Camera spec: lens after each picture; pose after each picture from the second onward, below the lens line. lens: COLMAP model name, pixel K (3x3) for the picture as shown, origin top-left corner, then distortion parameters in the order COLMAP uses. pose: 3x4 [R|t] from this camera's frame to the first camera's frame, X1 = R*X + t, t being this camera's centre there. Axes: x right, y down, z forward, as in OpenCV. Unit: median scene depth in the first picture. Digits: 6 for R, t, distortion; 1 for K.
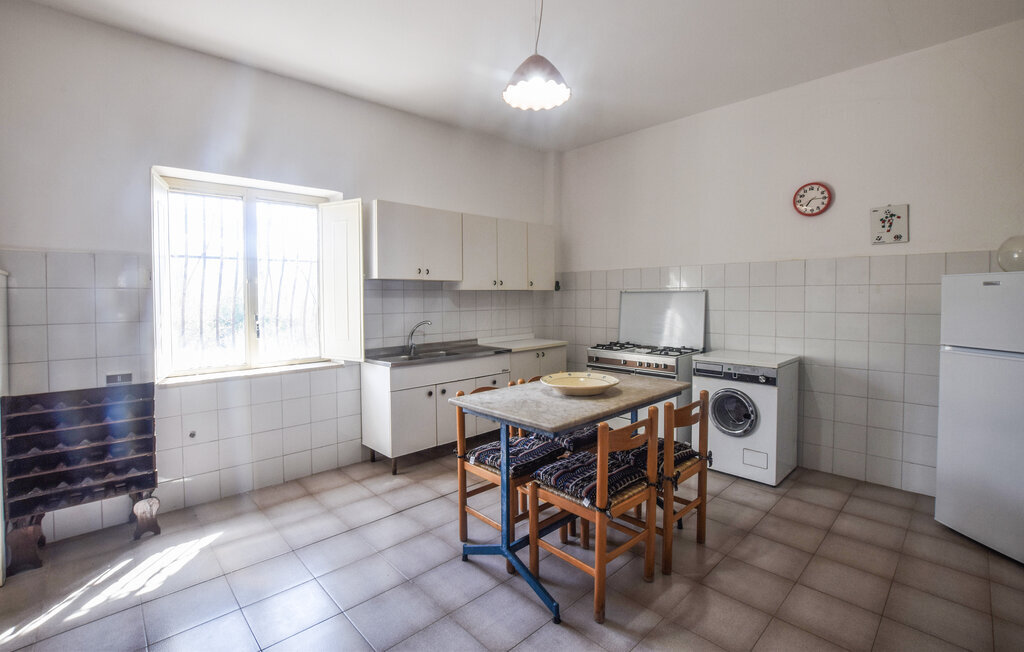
lens RADIAL K [[452.7, 0, 509.8], [0, 452.7, 297.4], [0, 0, 1]] dist [-0.034114, 0.000452]
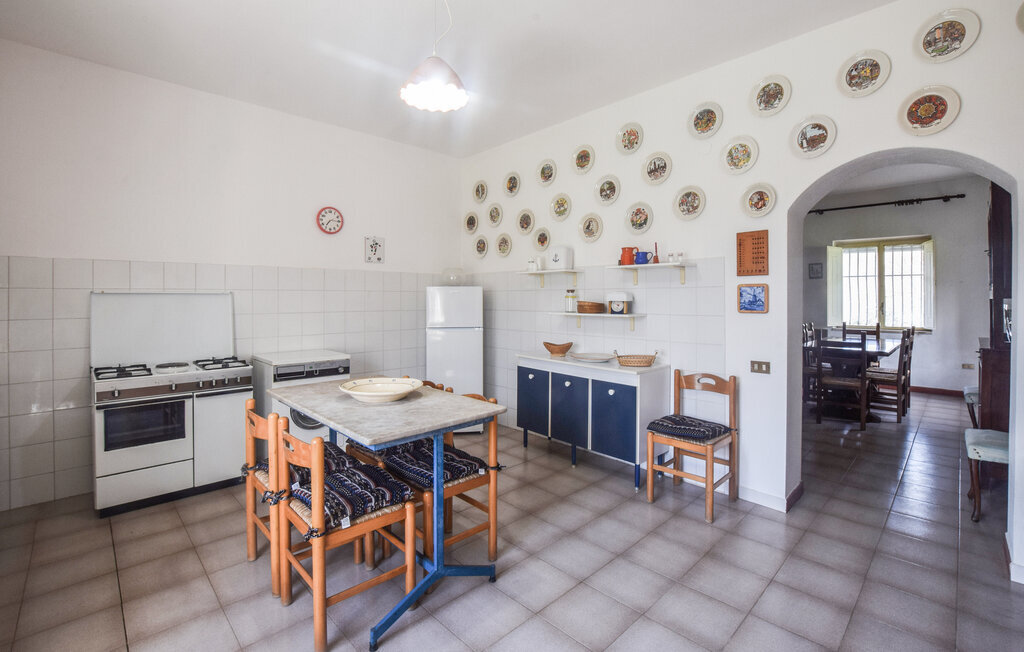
lens RADIAL K [[452.7, 0, 509.8], [0, 452.7, 297.4], [0, 0, 1]] dist [-0.034114, 0.000452]
pose [[-0.011011, 0.003648, 0.999933, -0.627847], [0.001966, 0.999991, -0.003626, -0.002416], [-0.999937, 0.001926, -0.011018, 0.571866]]
